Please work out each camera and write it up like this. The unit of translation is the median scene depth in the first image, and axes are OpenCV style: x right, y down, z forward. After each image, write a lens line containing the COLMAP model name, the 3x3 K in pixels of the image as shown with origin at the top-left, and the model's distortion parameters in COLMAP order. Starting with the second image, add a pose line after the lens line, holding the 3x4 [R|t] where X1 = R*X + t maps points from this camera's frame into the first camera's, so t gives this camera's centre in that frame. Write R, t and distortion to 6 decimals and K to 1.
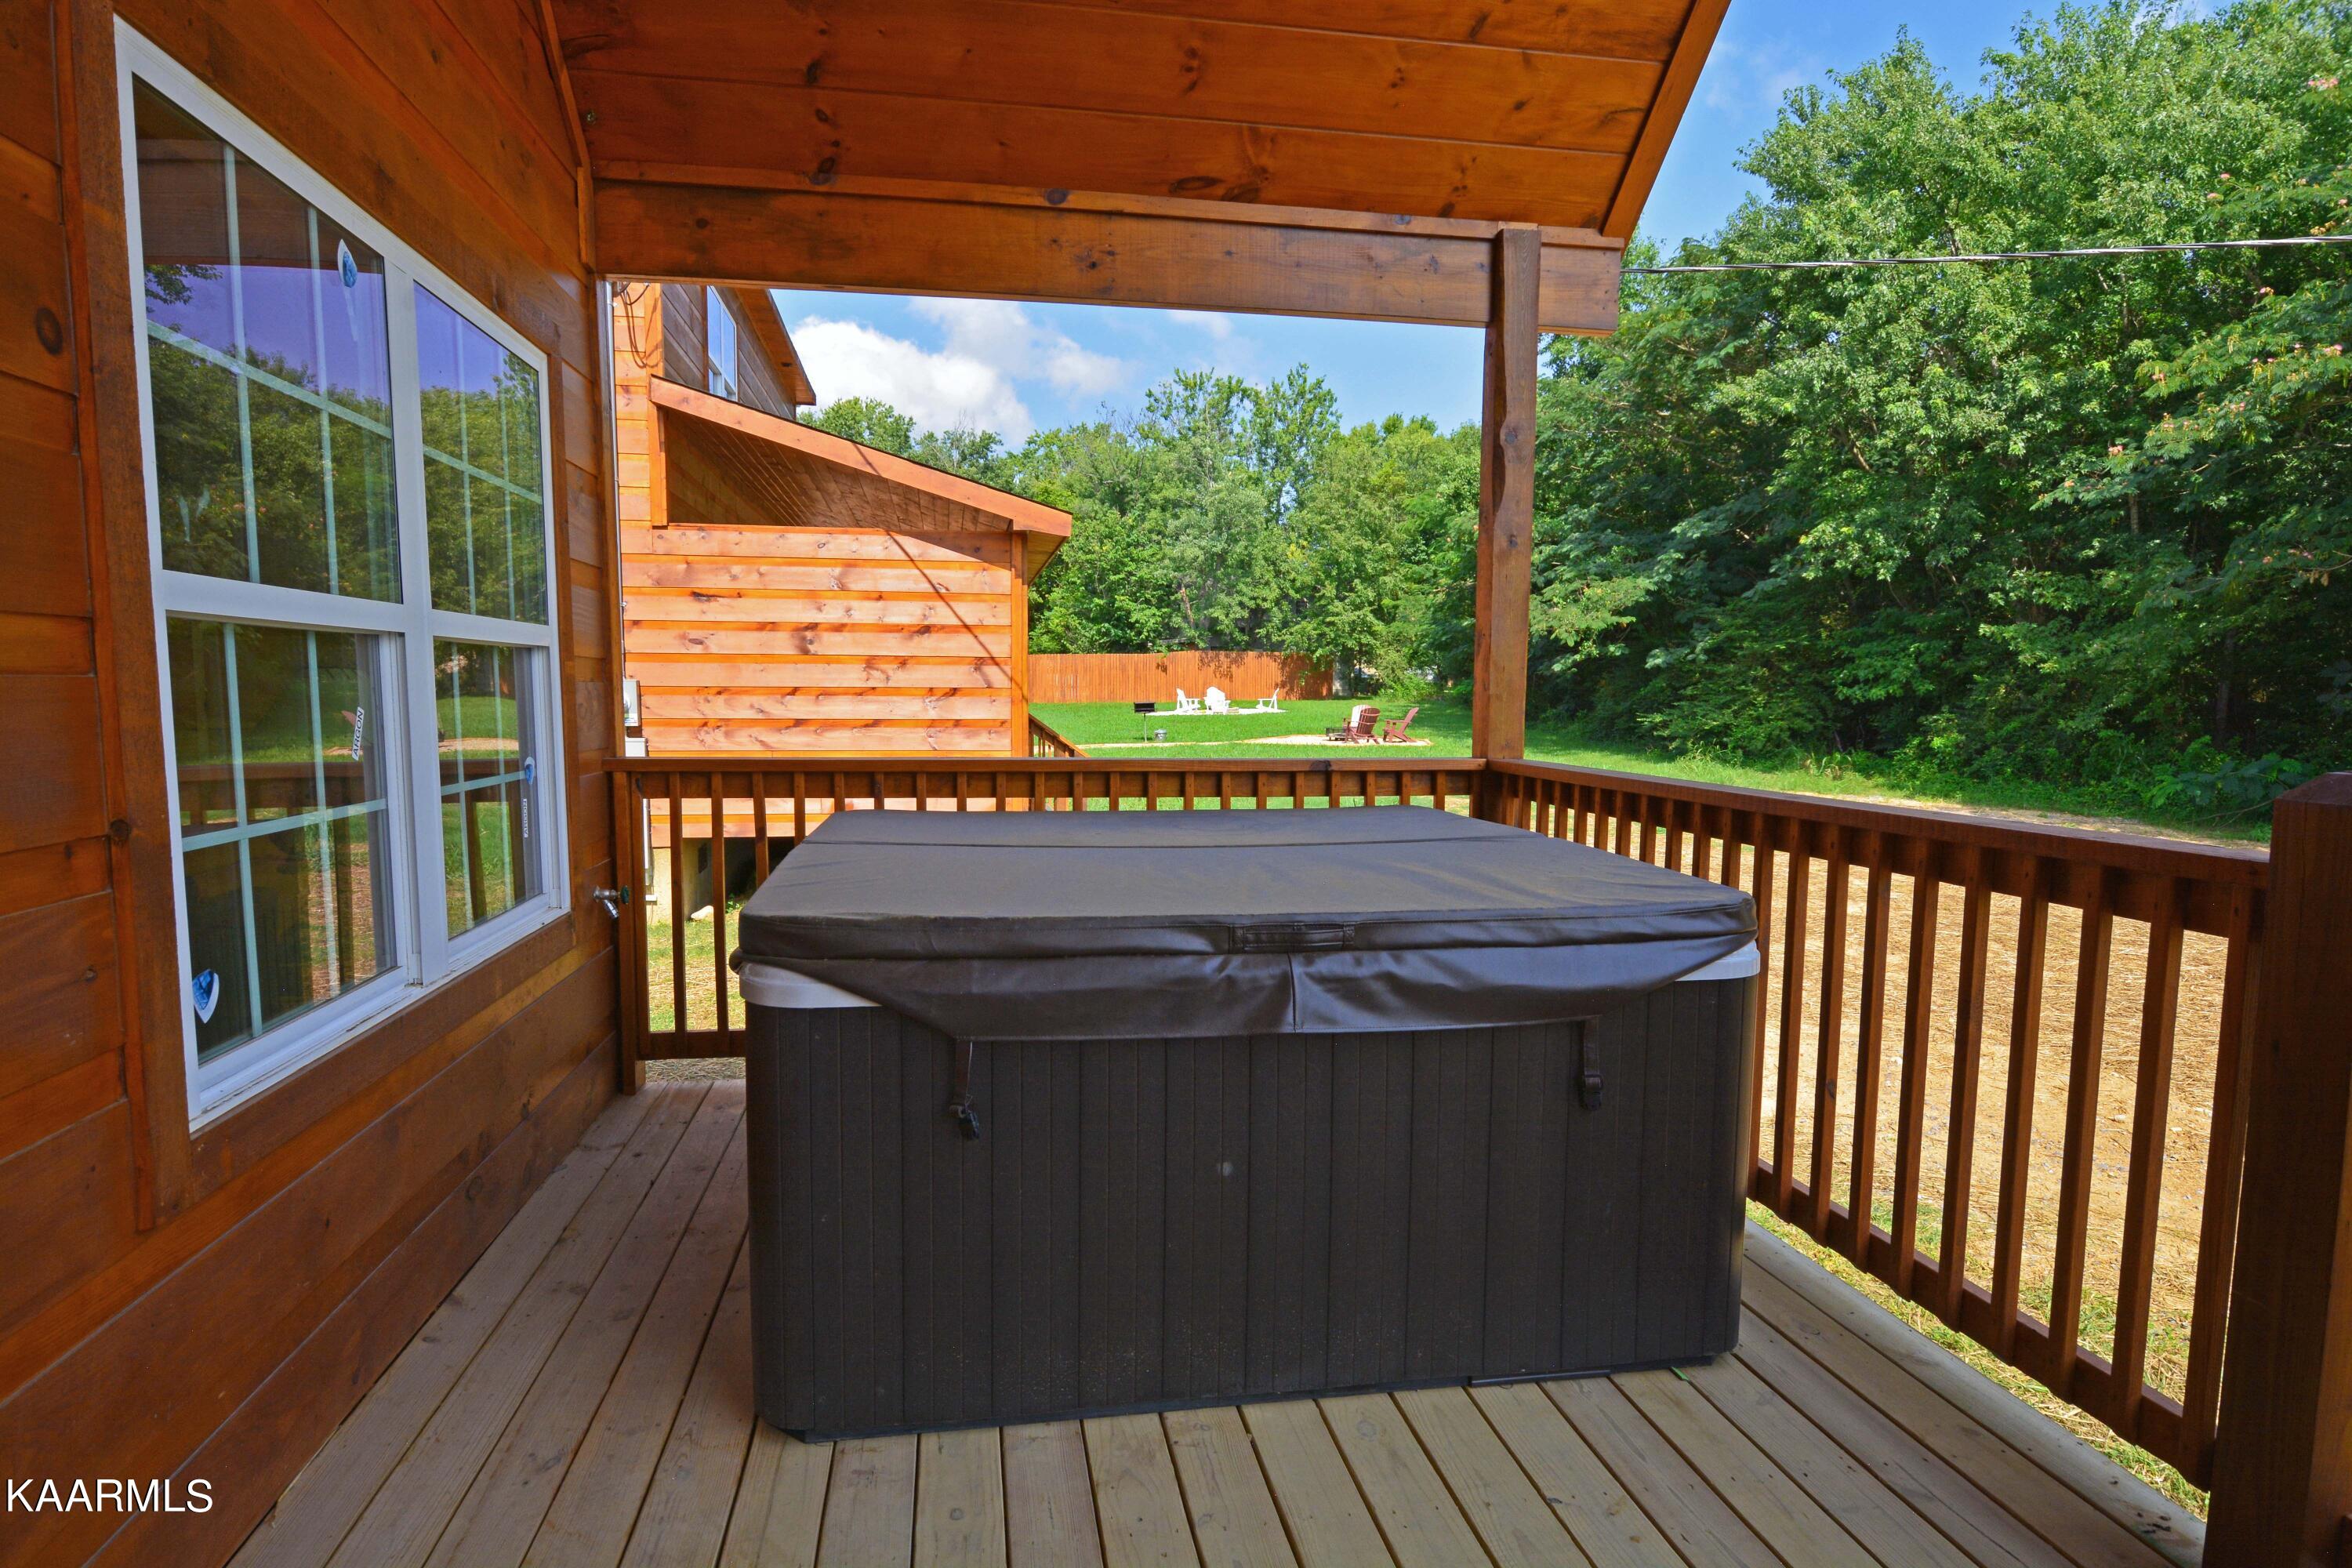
lens RADIAL K [[1274.8, 0, 1160.1], [0, 1274.8, 804.2], [0, 0, 1]] dist [0.023595, -0.026448]
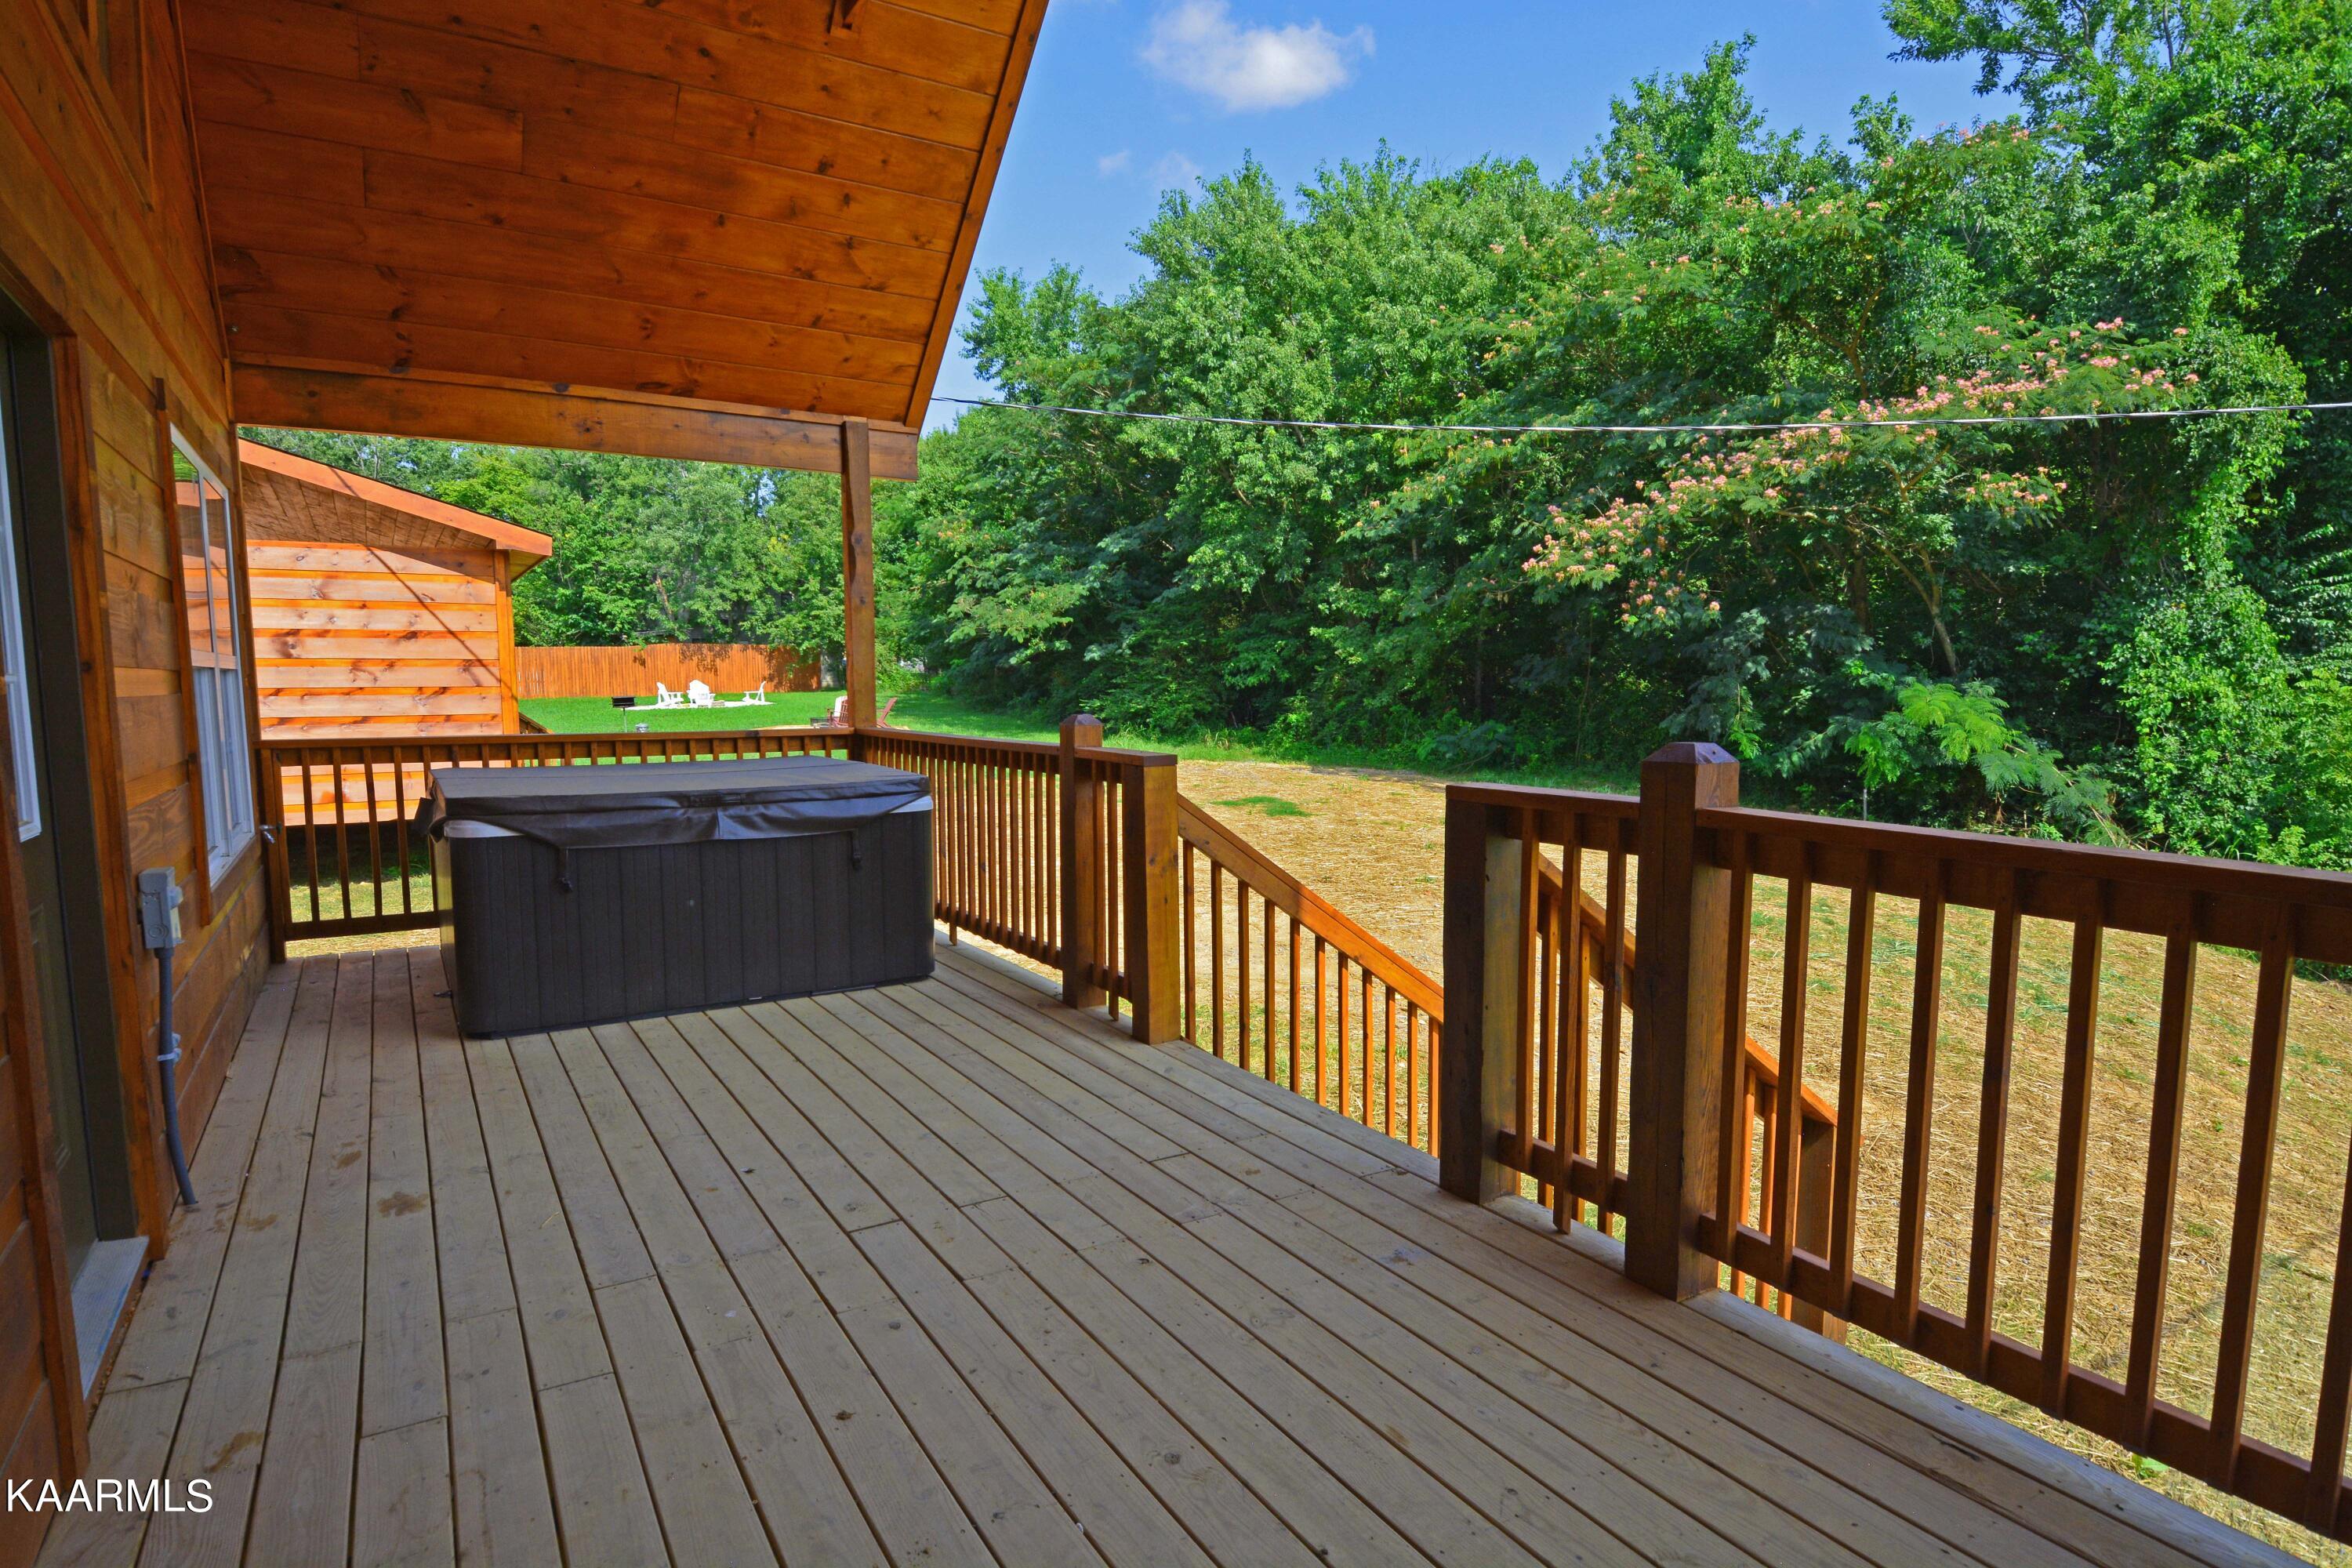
lens RADIAL K [[1274.8, 0, 1160.1], [0, 1274.8, 804.2], [0, 0, 1]] dist [0.023595, -0.026448]
pose [[0.926305, -0.048403, 0.373652, -0.001780], [0.045546, 0.998826, 0.016478, 0.011291], [-0.374011, 0.001755, 0.927423, -0.144150]]
